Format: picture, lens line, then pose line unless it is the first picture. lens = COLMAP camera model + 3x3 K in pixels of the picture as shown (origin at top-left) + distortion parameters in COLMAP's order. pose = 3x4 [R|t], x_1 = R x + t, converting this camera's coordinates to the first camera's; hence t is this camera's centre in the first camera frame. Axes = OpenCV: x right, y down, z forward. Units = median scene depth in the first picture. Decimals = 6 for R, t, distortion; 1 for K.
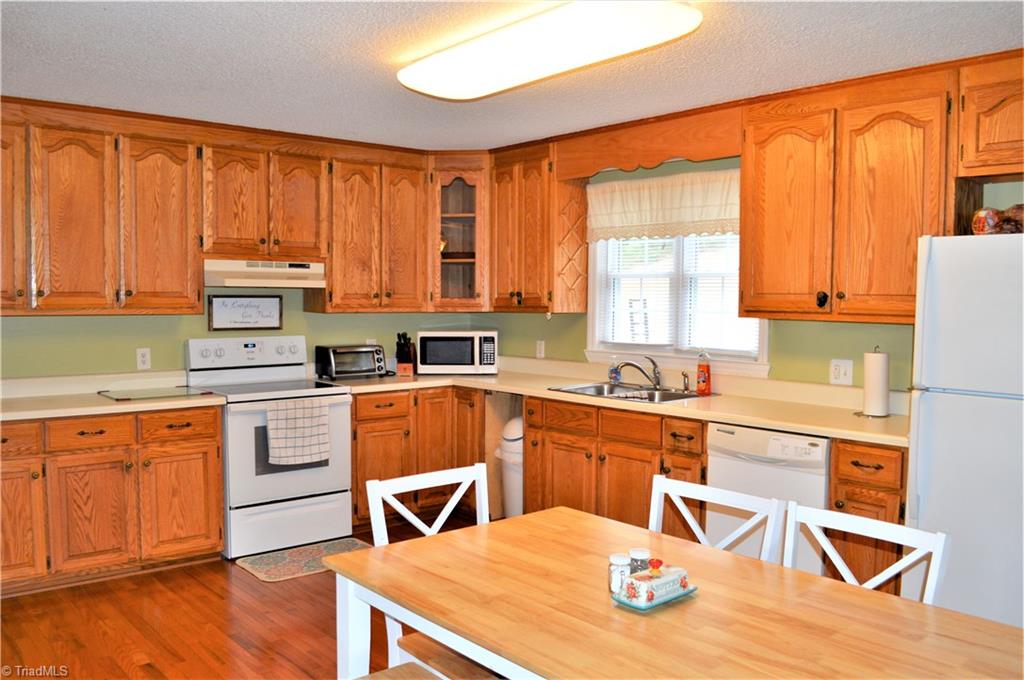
lens RADIAL K [[840.9, 0, 506.7], [0, 840.9, 352.2], [0, 0, 1]] dist [-0.080531, 0.010996]
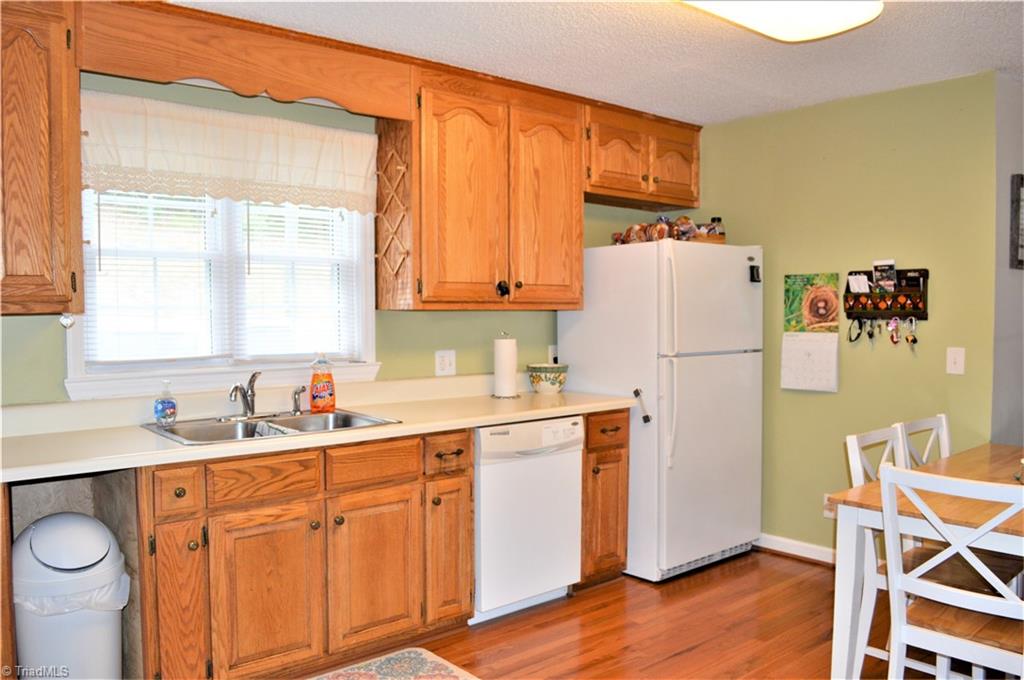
lens RADIAL K [[840.9, 0, 506.7], [0, 840.9, 352.2], [0, 0, 1]] dist [-0.080531, 0.010996]
pose [[-0.016041, -0.058312, 0.998170, -0.612486], [0.070459, 0.995750, 0.059303, -0.044137], [-0.997386, 0.071282, -0.011864, 0.951012]]
